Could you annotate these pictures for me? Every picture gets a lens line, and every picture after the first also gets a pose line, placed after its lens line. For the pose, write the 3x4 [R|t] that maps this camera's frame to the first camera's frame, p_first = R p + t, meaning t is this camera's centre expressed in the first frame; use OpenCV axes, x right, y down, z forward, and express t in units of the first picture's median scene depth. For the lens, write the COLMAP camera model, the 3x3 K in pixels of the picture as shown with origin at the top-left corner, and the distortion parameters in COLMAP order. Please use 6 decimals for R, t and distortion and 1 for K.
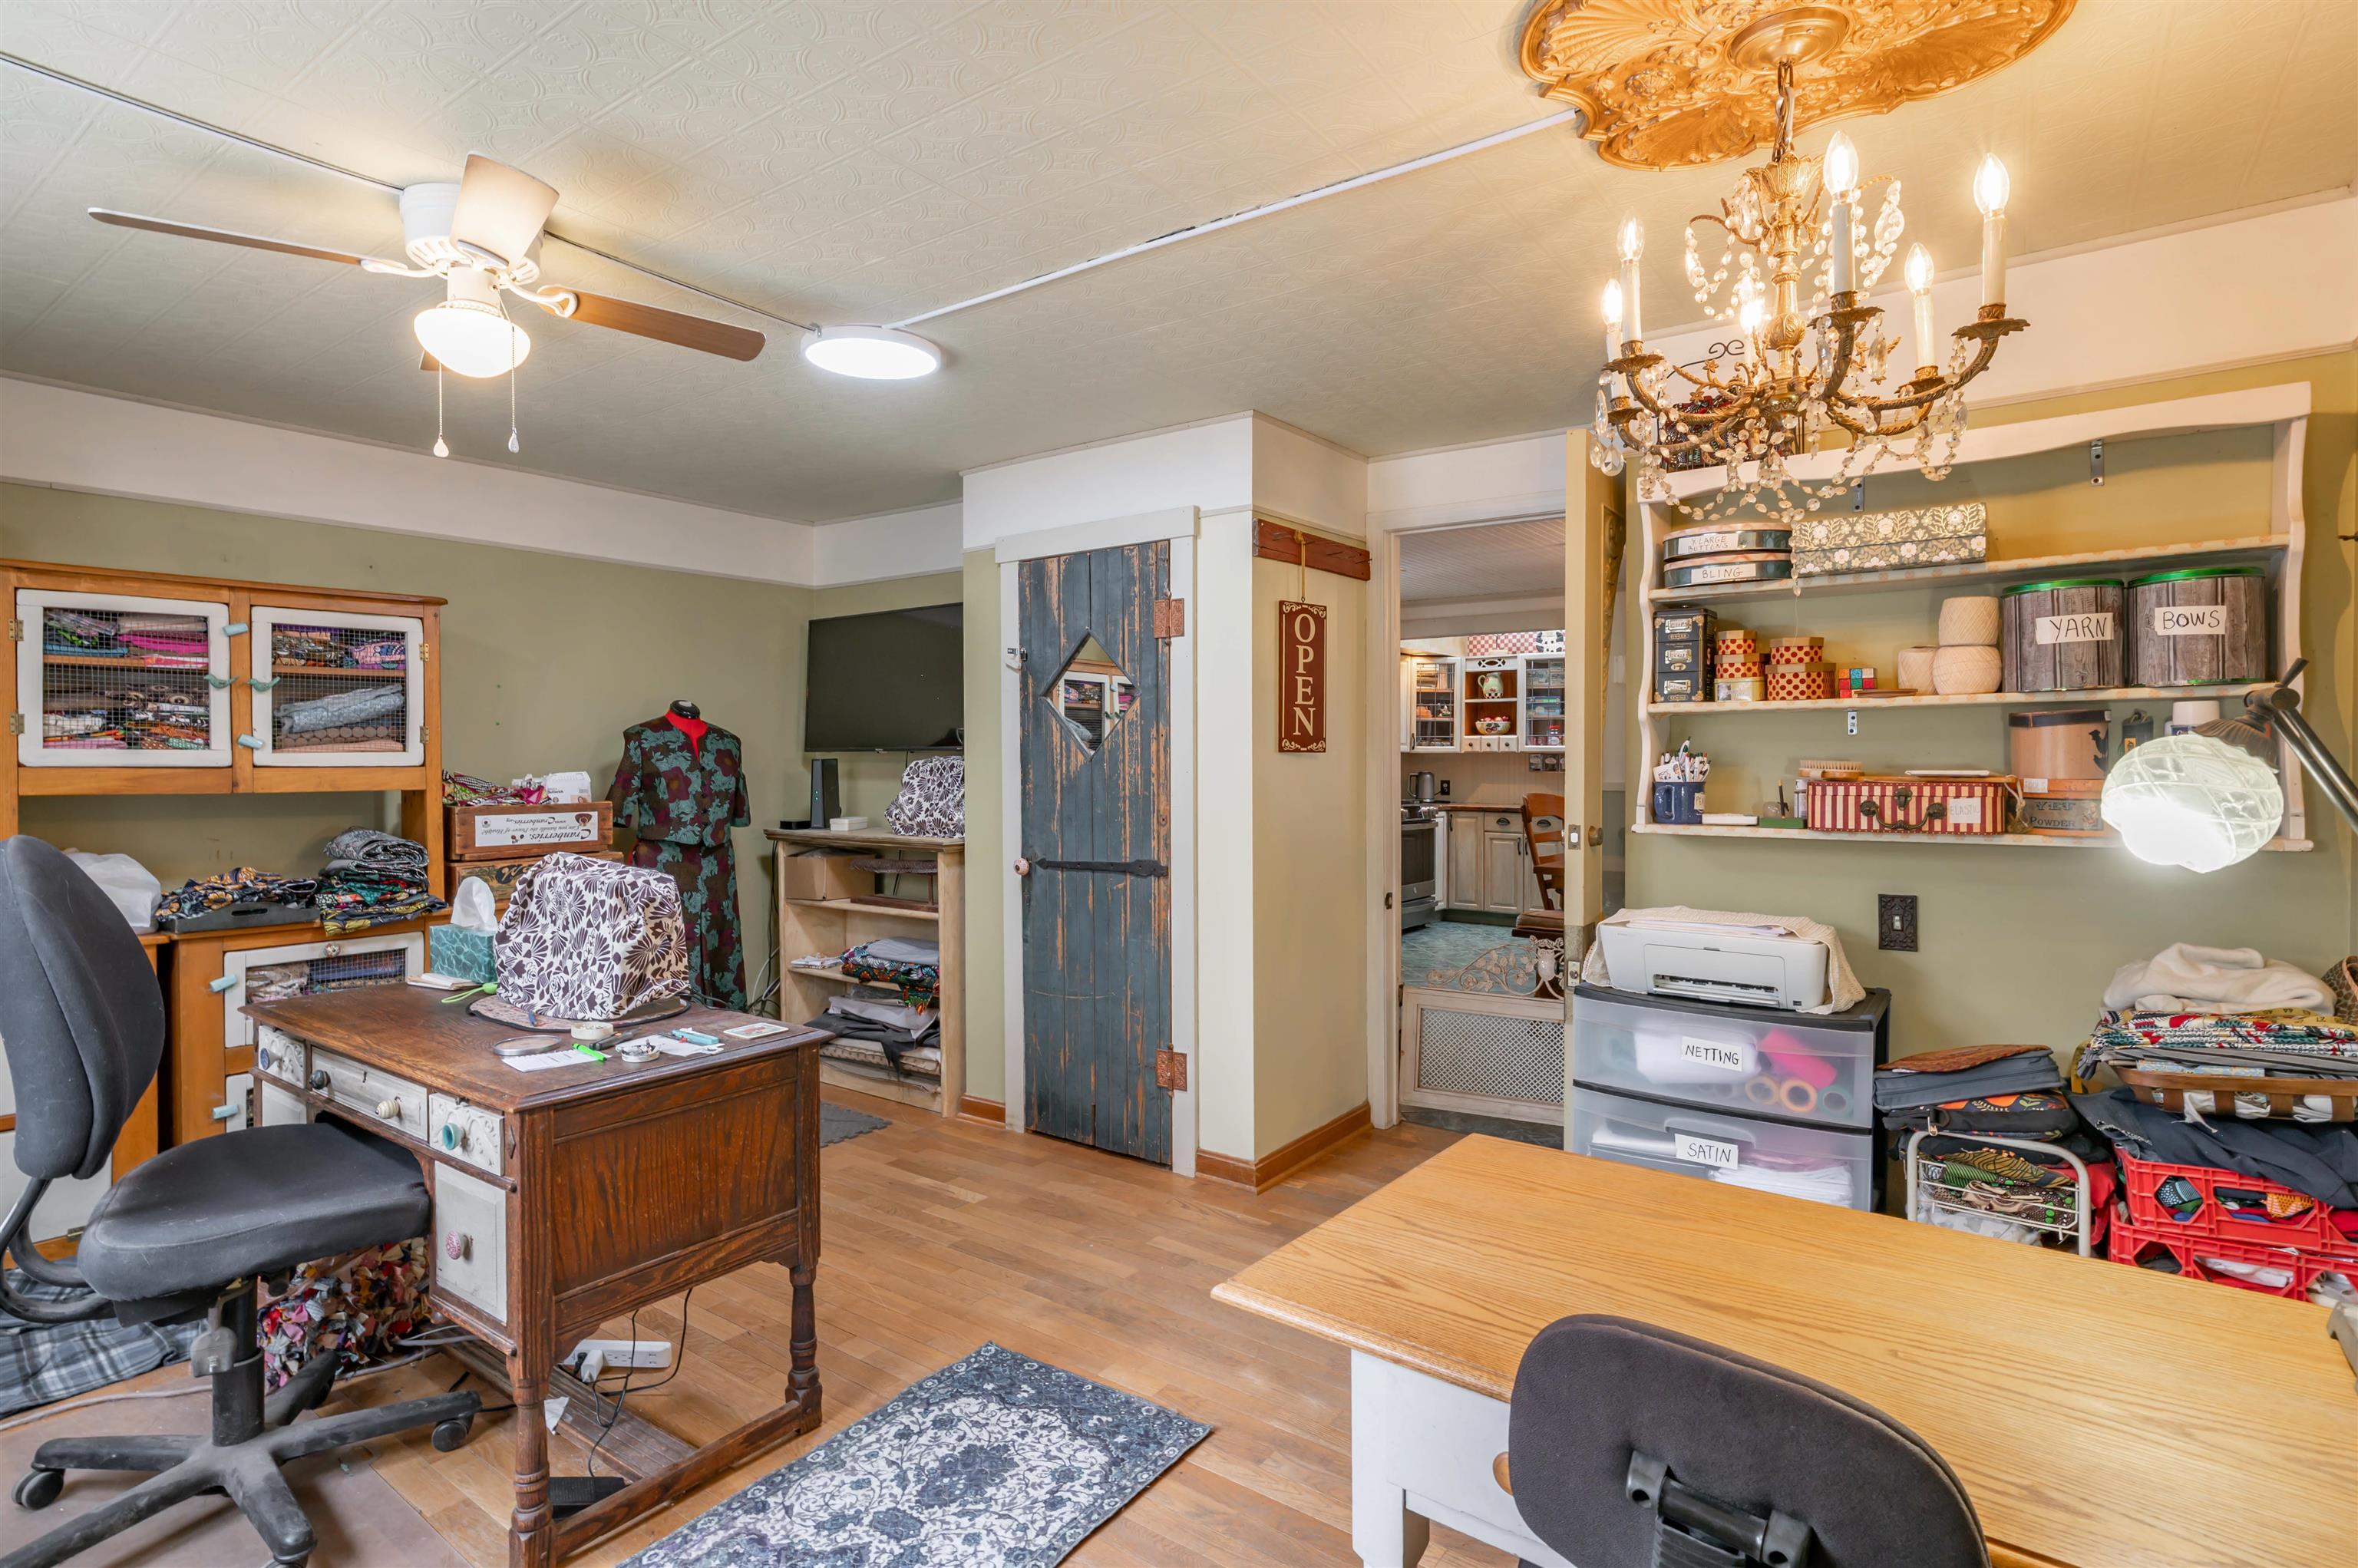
lens RADIAL K [[1150.4, 0, 1180.1], [0, 1150.4, 772.6], [0, 0, 1]] dist [-0.006431, 0.004531]
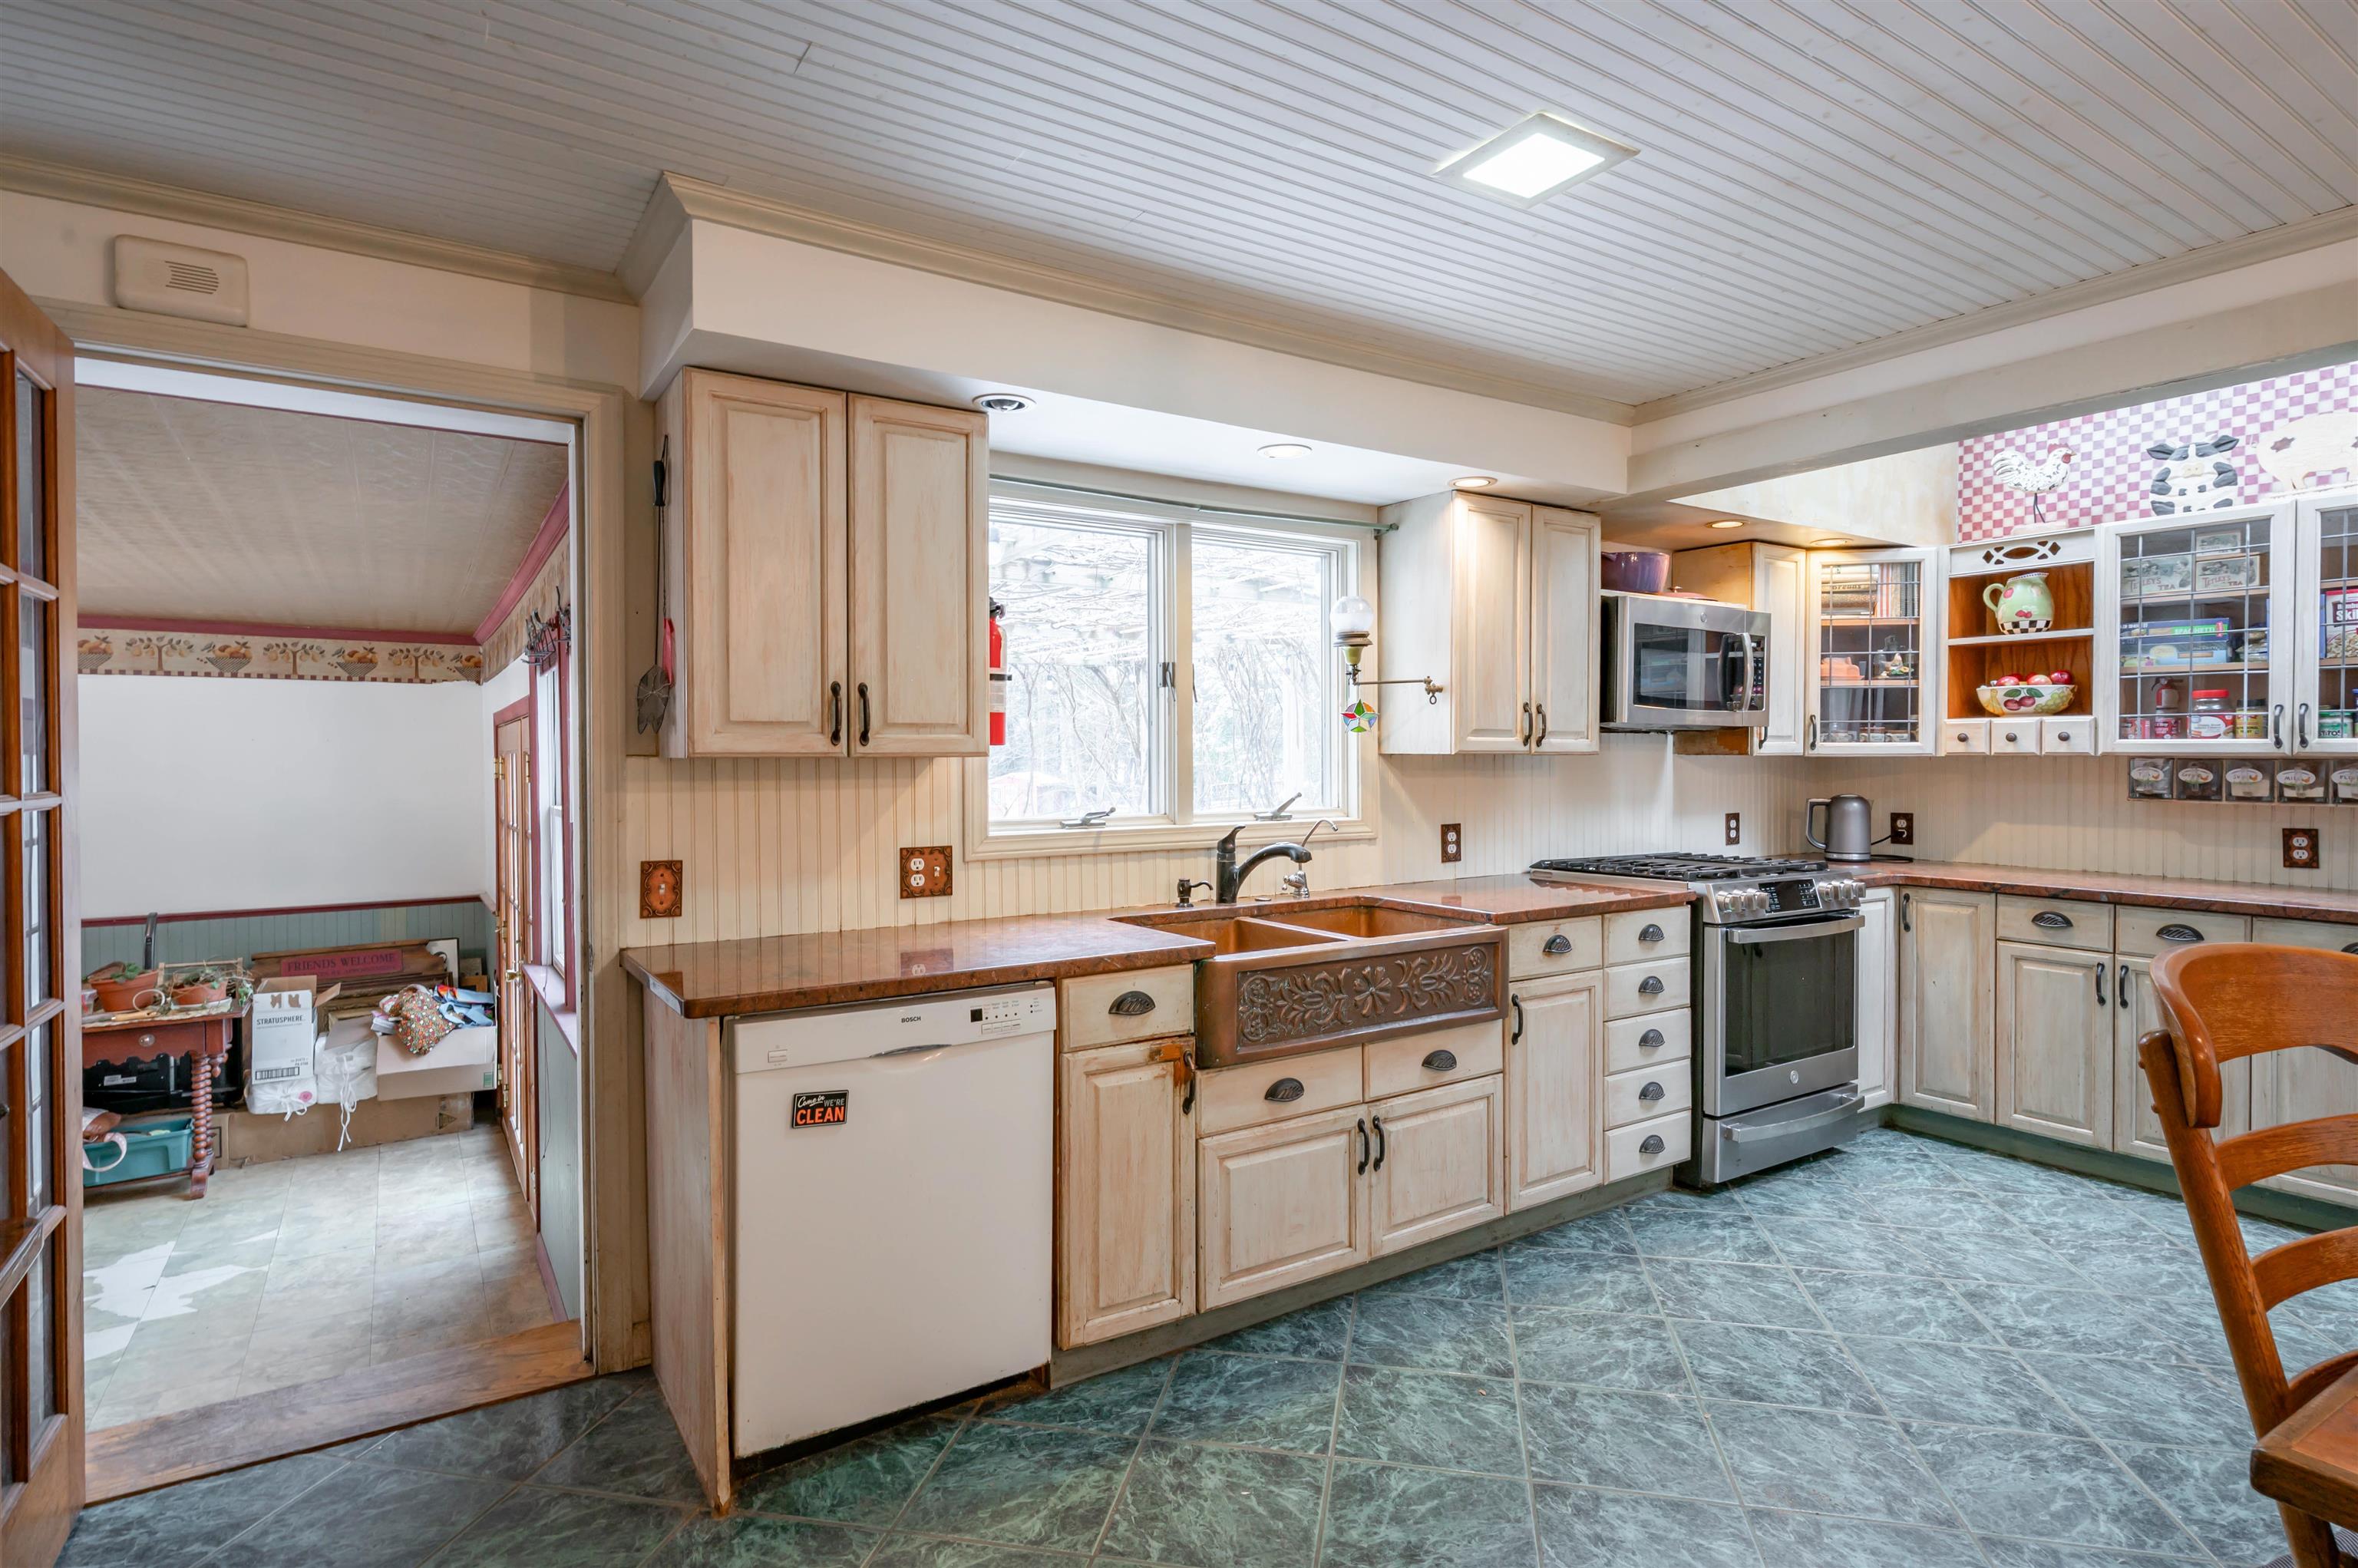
lens RADIAL K [[1150.4, 0, 1114.3], [0, 1150.4, 769.2], [0, 0, 1]] dist [-0.006431, 0.004531]
pose [[0.914806, 0.001633, -0.403891, 0.131768], [-0.001601, 0.999999, 0.000418, -0.011902], [0.403891, 0.000264, 0.914807, 0.460201]]
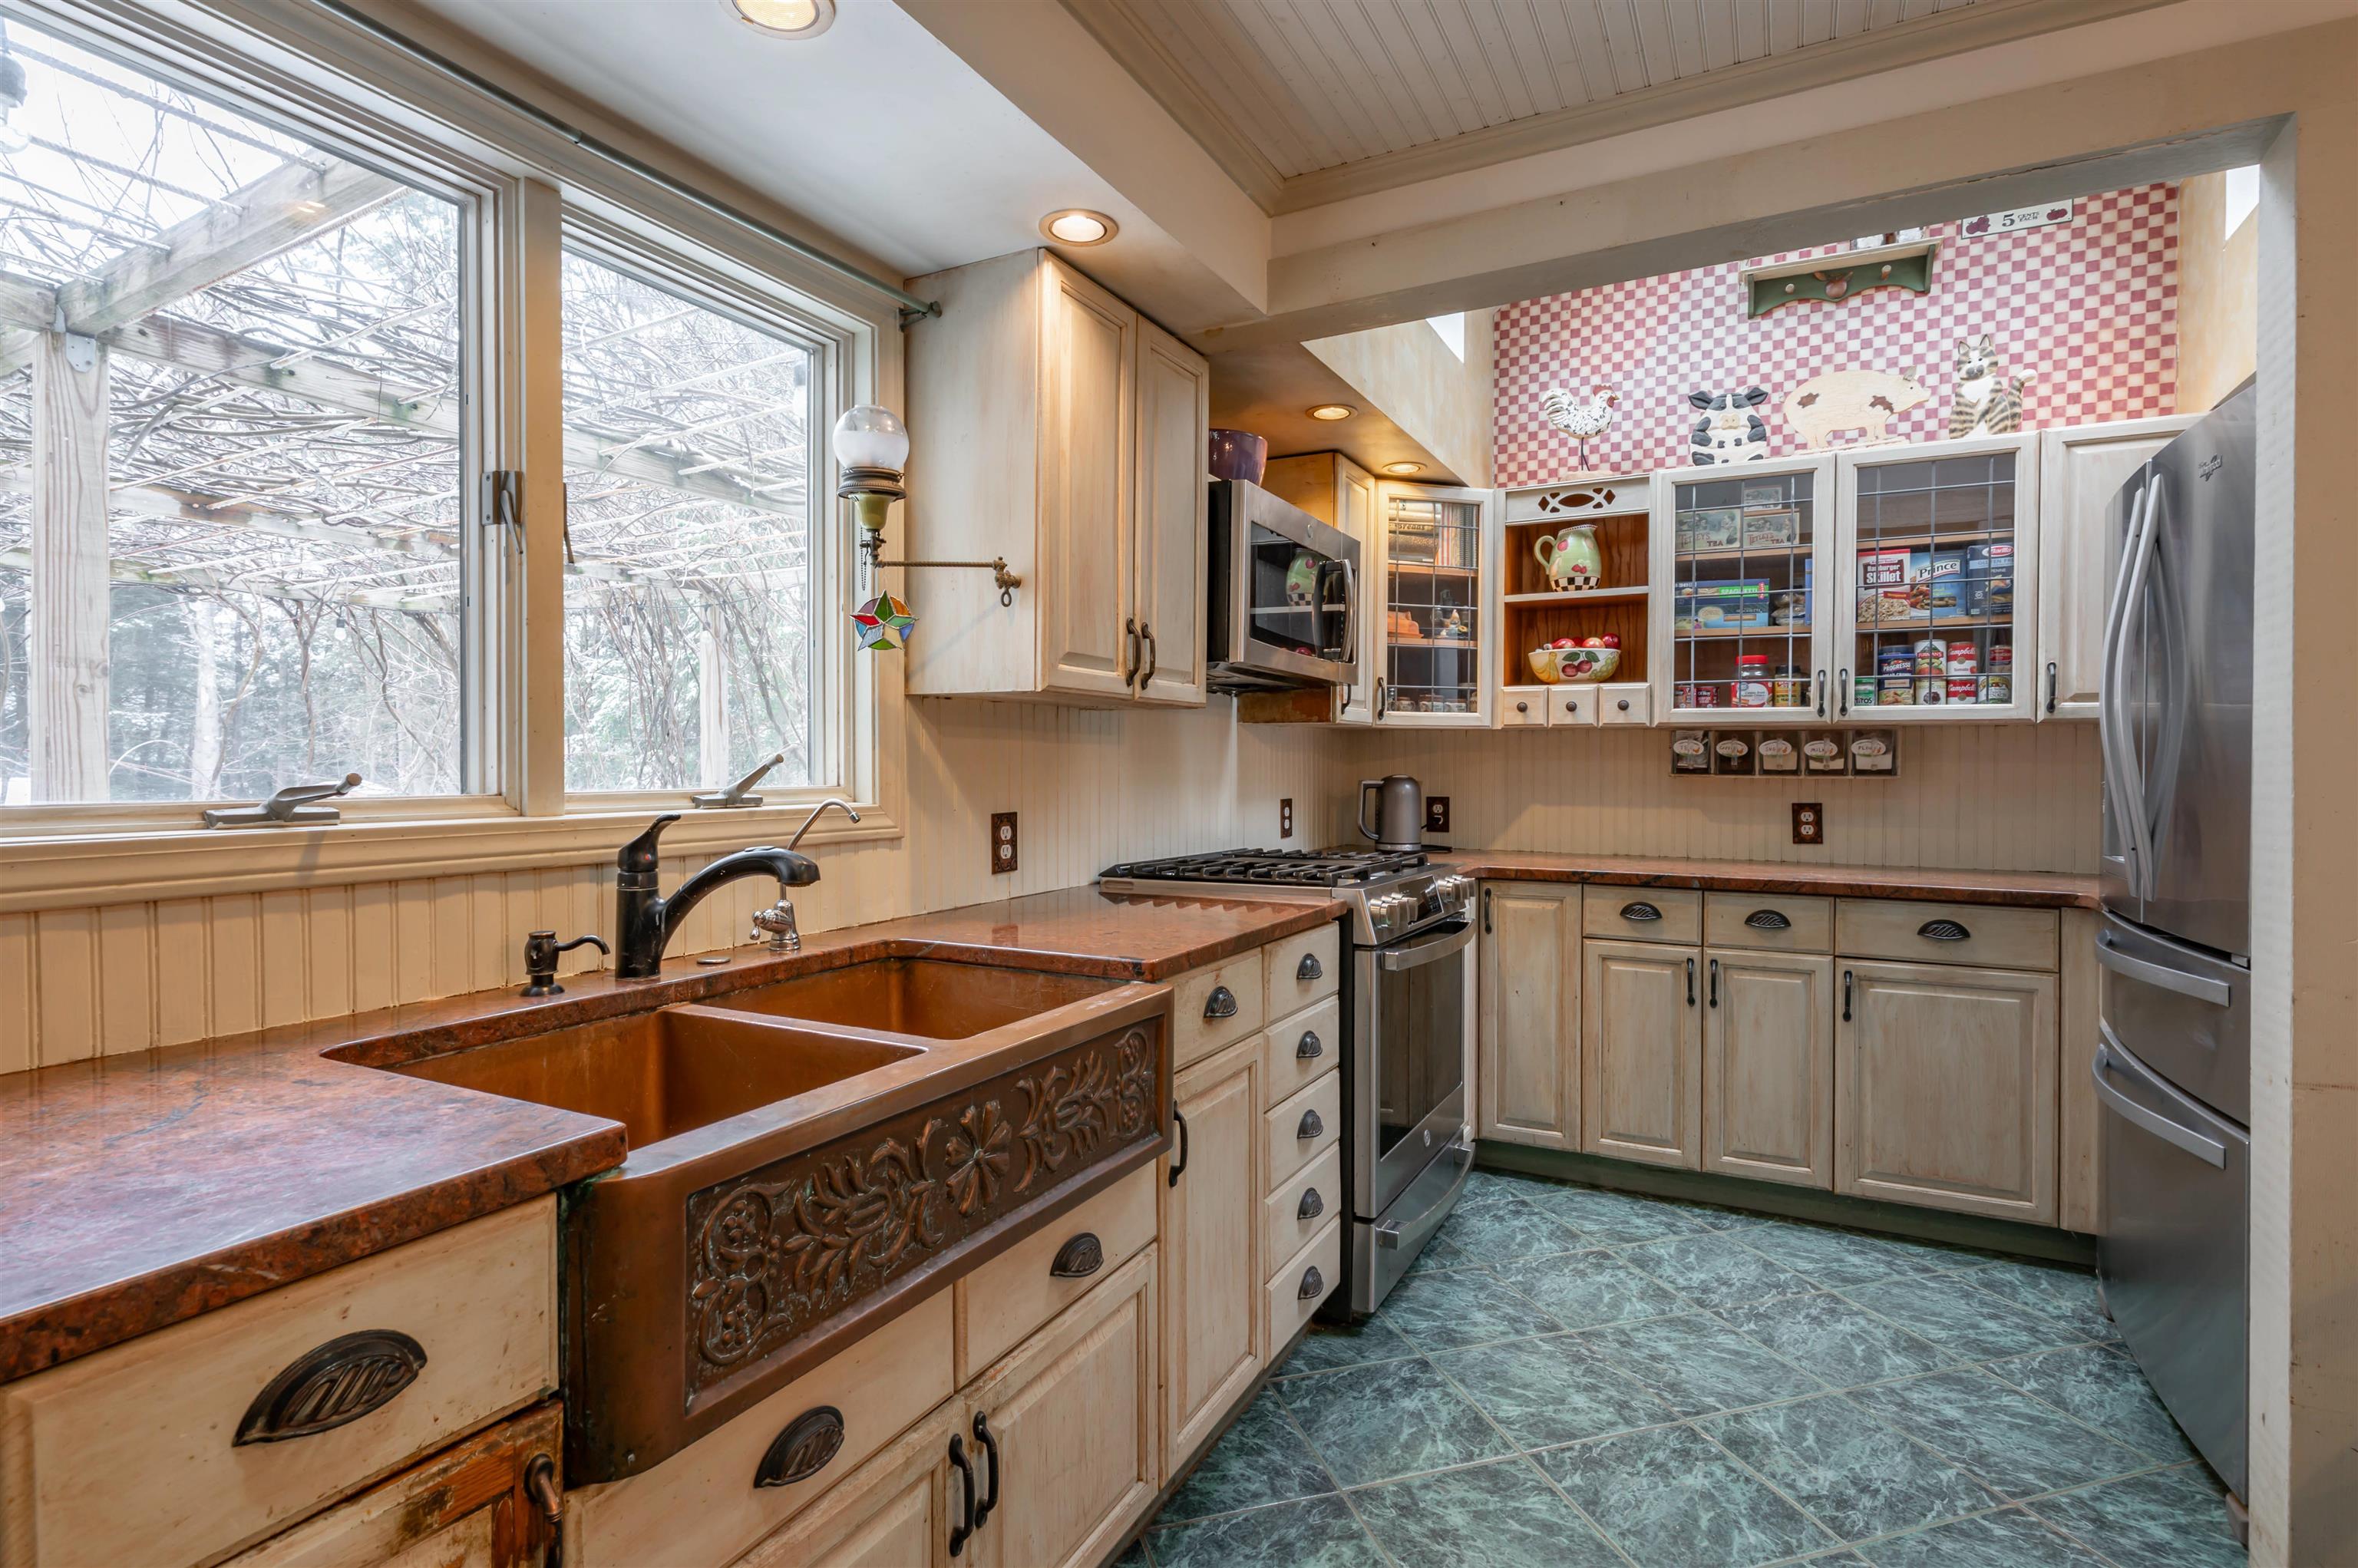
lens RADIAL K [[1150.4, 0, 1066.3], [0, 1150.4, 767.1], [0, 0, 1]] dist [-0.006431, 0.004531]
pose [[0.998304, -0.001344, 0.058199, 0.074708], [0.002015, 0.999932, -0.011471, 0.000235], [-0.058180, 0.011569, 0.998239, 0.621536]]
